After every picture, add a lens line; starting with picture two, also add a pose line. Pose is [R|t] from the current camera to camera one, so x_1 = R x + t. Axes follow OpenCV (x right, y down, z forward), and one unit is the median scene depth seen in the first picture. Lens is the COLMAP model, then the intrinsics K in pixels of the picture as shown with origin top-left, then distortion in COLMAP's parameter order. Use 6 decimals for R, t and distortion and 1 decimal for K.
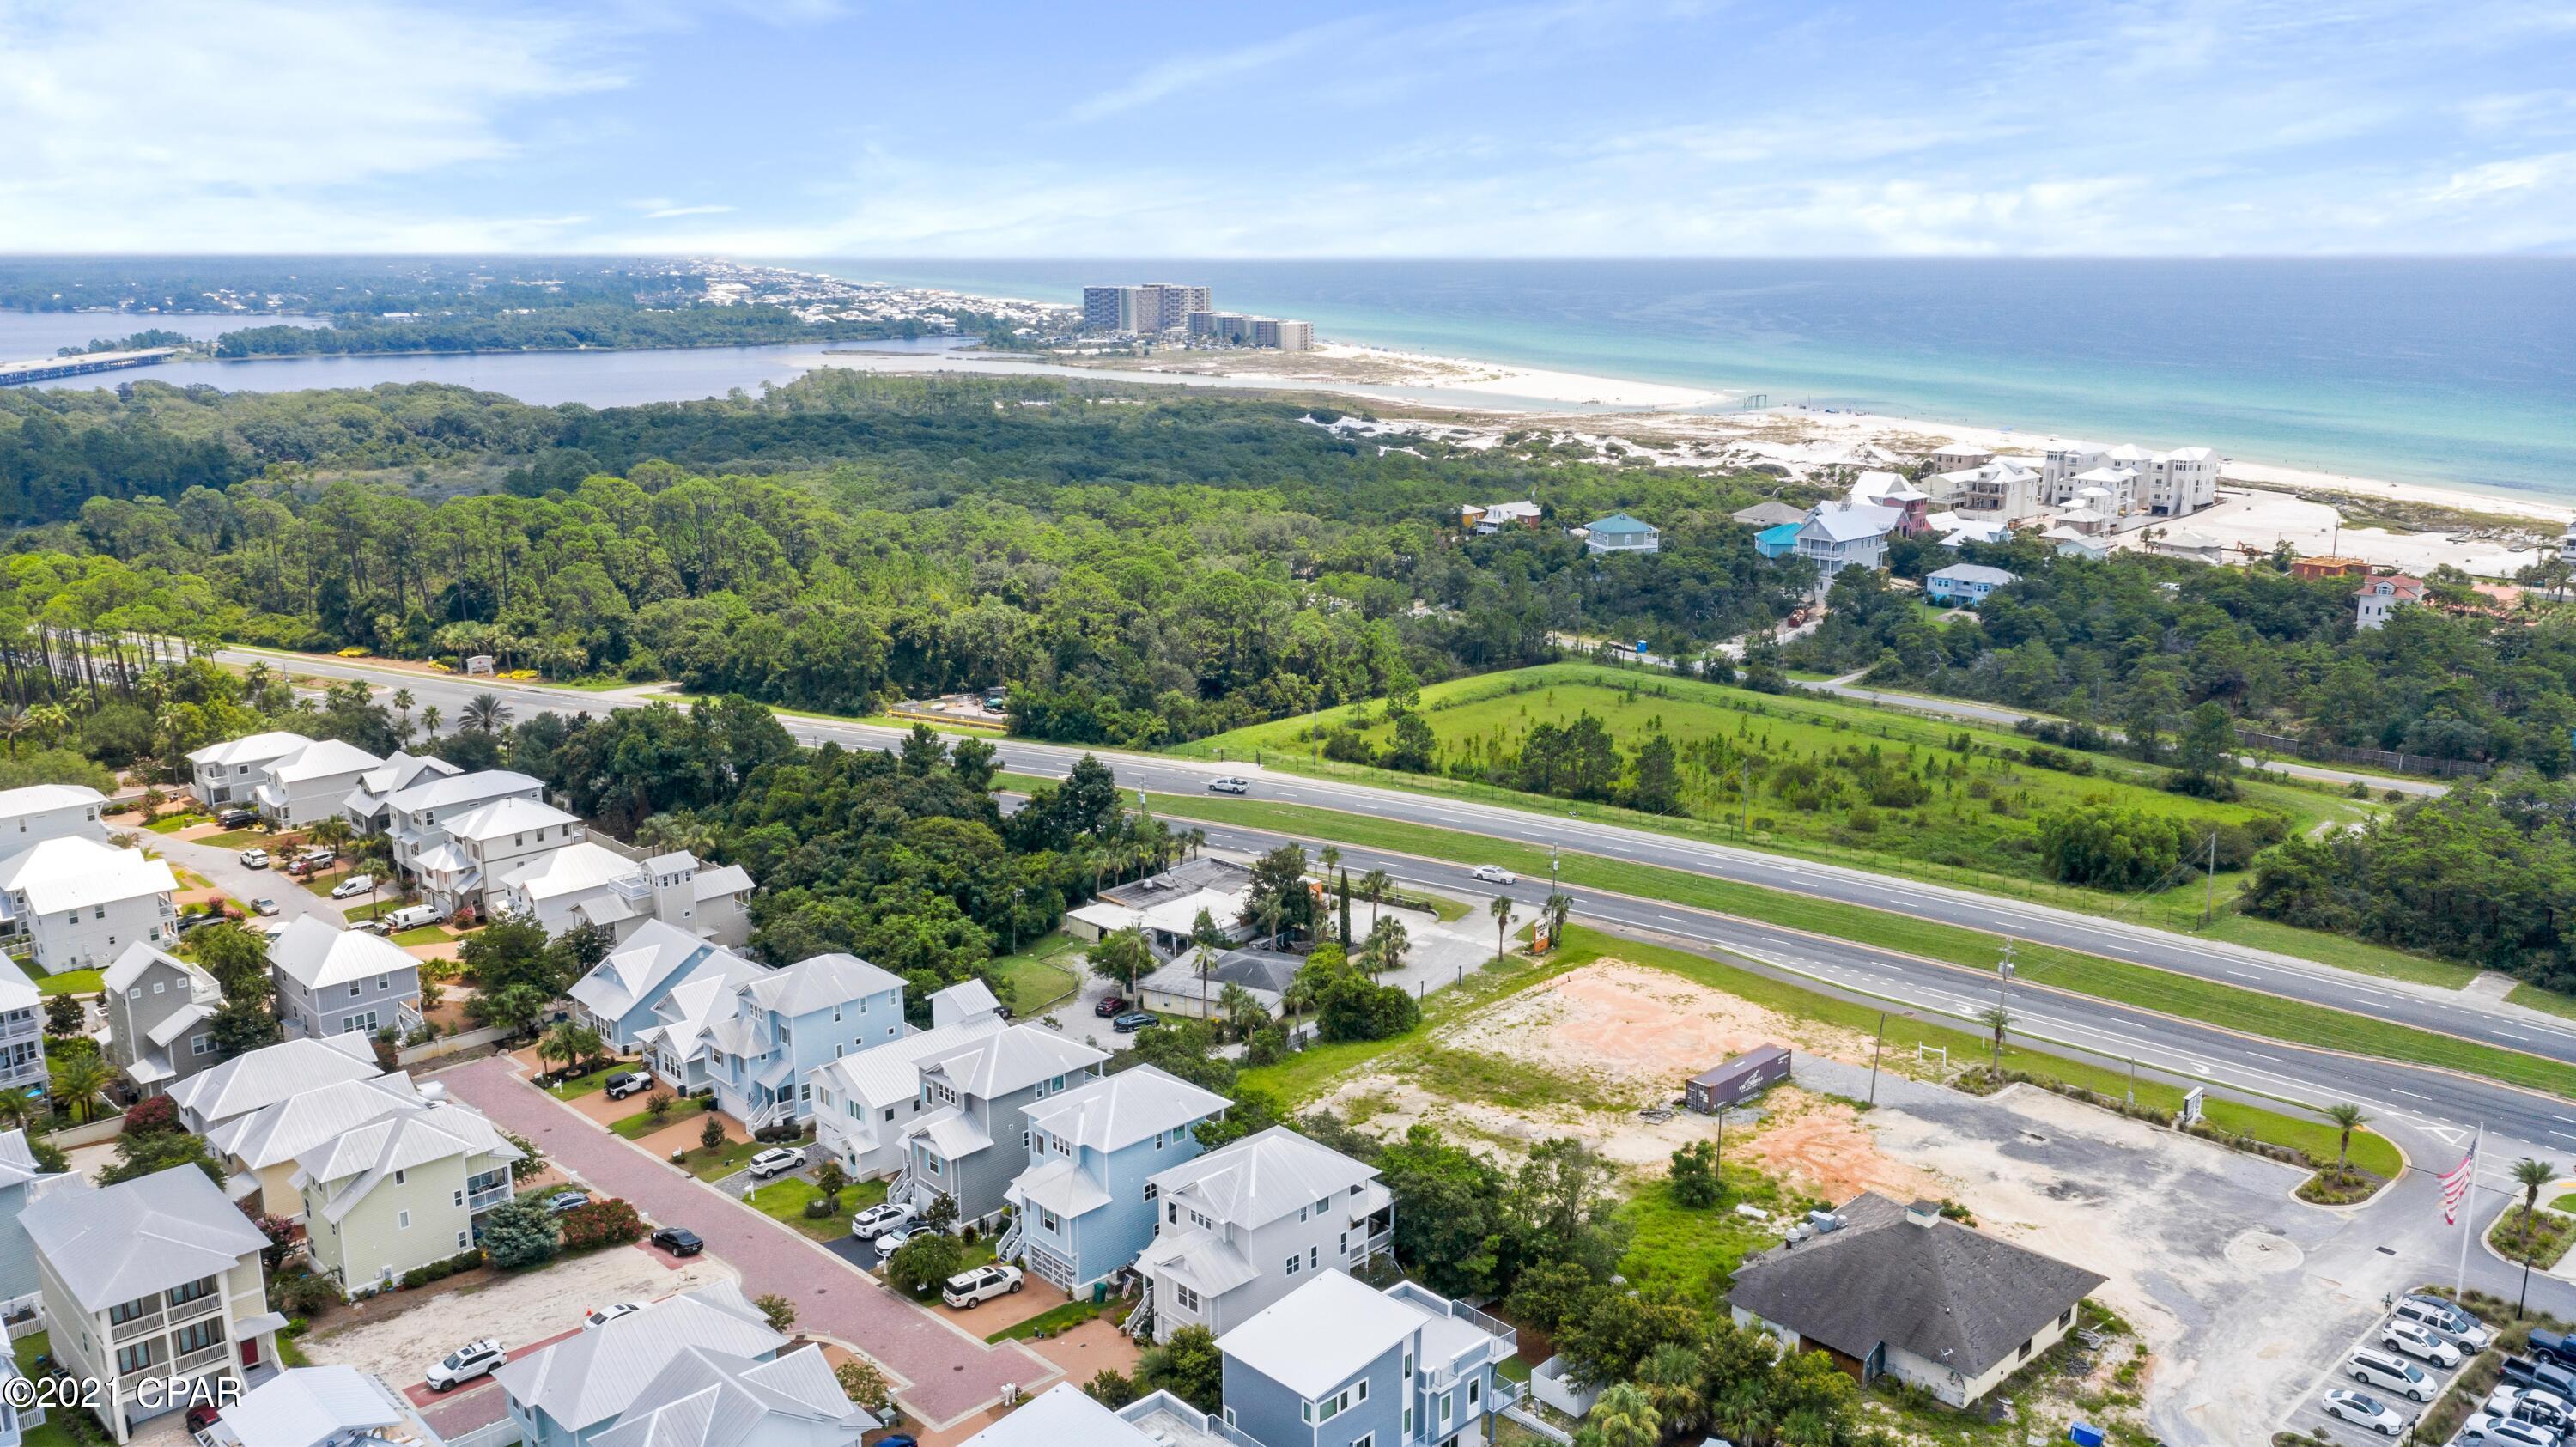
lens RADIAL K [[2028.7, 0, 1279.8], [0, 2028.7, 719.1], [0, 0, 1]] dist [-0.005999, 0.005499]
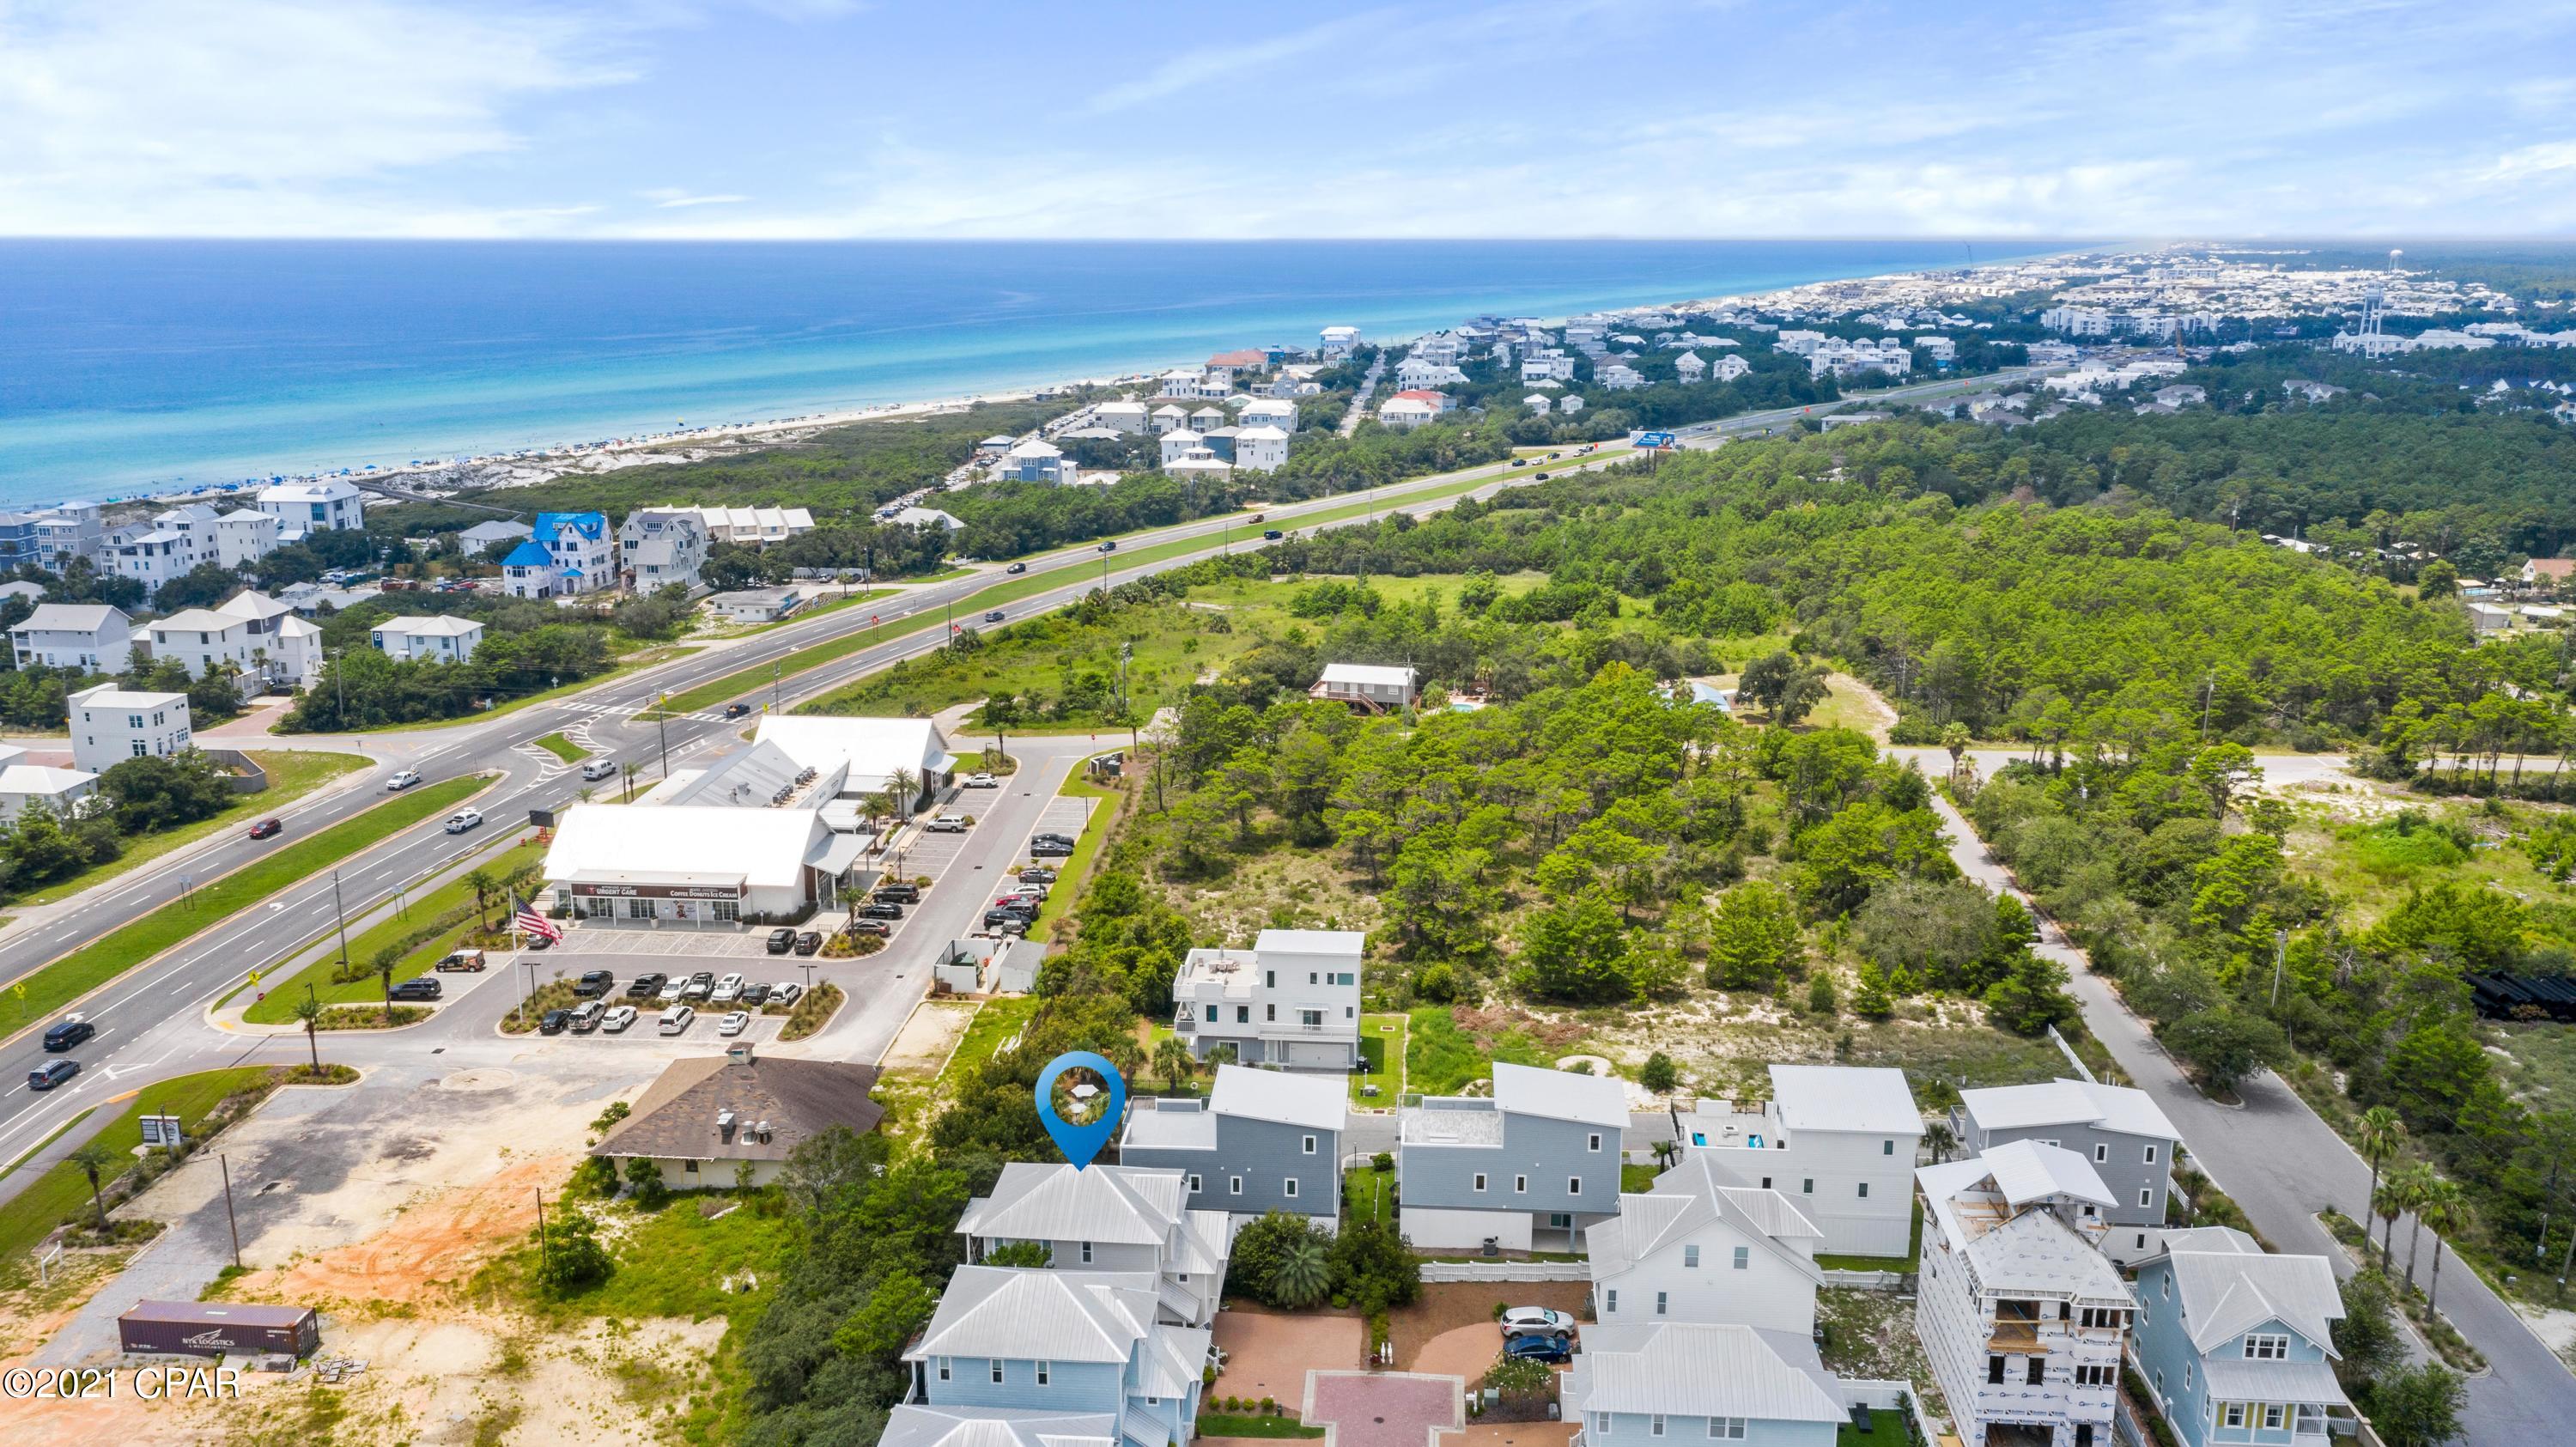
lens RADIAL K [[2063.3, 0, 1288.0], [0, 2063.3, 723.5], [0, 0, 1]] dist [-0.010382, 0.003394]
pose [[-0.674058, -0.169398, 0.718992, -0.446109], [0.170881, 0.911188, 0.374881, -0.200435], [-0.718641, 0.375554, -0.585247, 0.855655]]
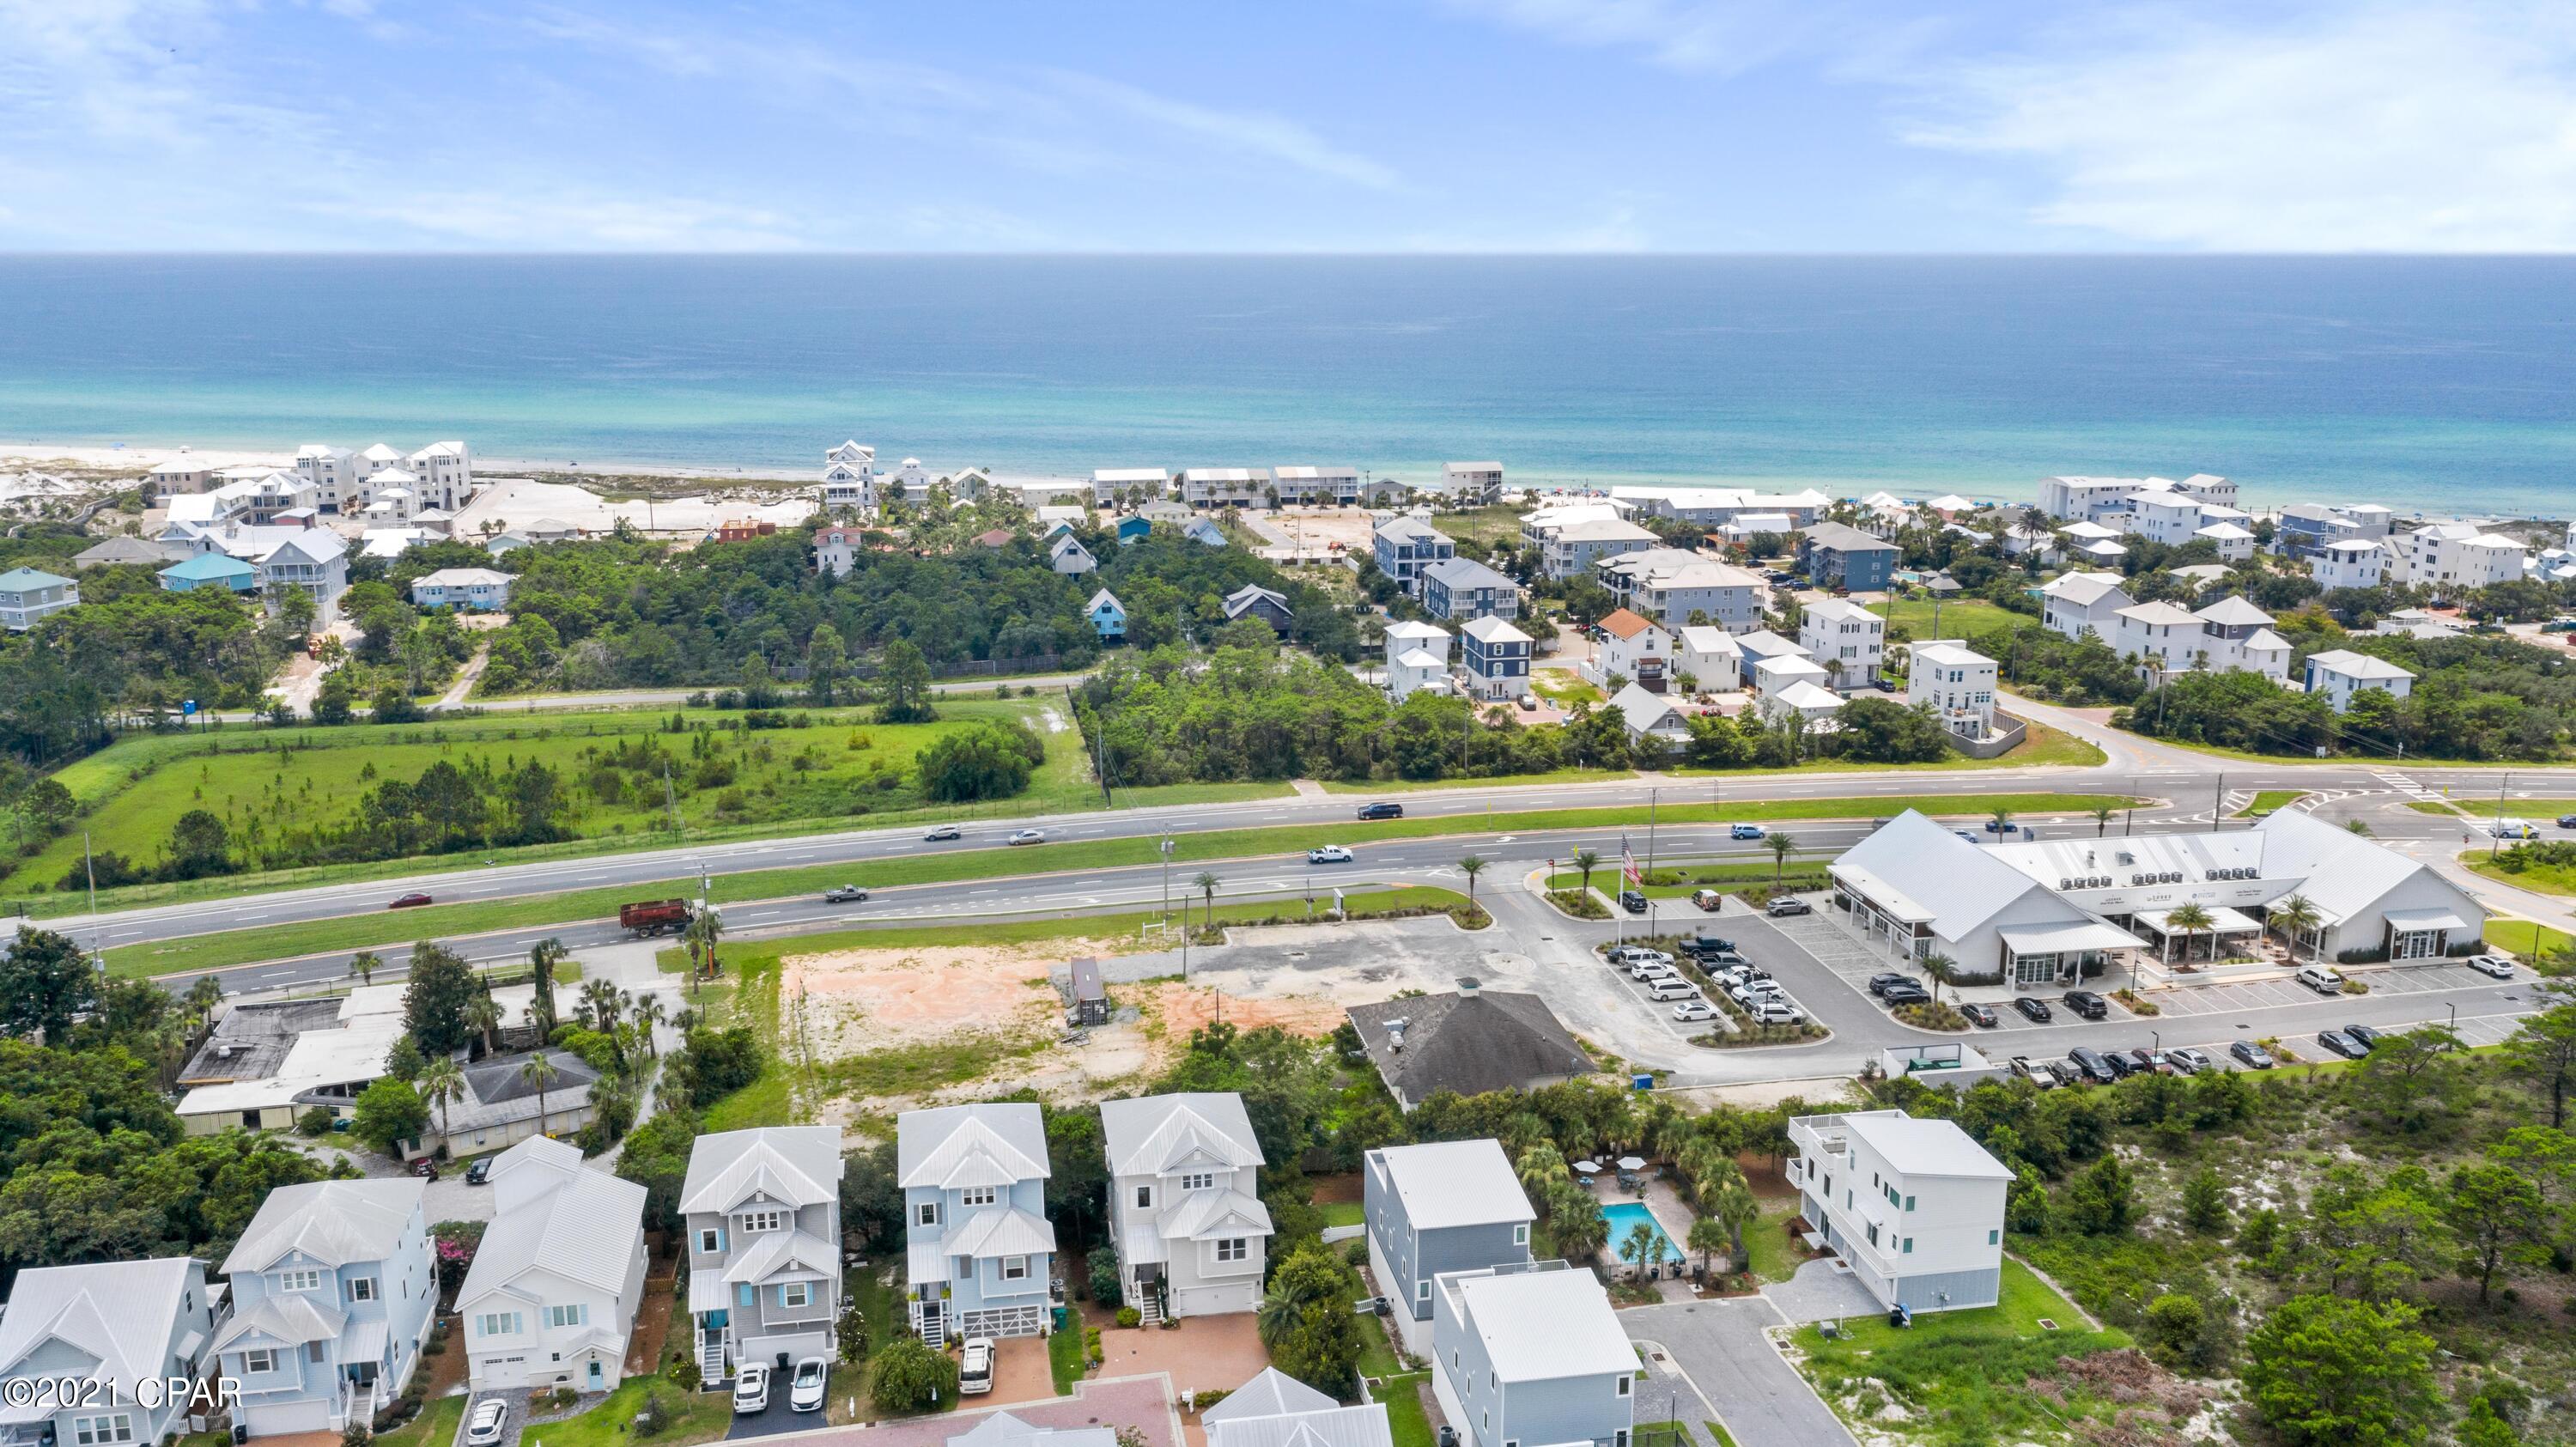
lens RADIAL K [[2063.3, 0, 1288.0], [0, 2063.3, 723.5], [0, 0, 1]] dist [-0.010382, 0.003394]
pose [[0.544727, -0.188907, 0.817060, -0.490413], [0.188931, 0.976895, 0.099903, -0.047843], [-0.817054, 0.099948, 0.567832, 0.195823]]
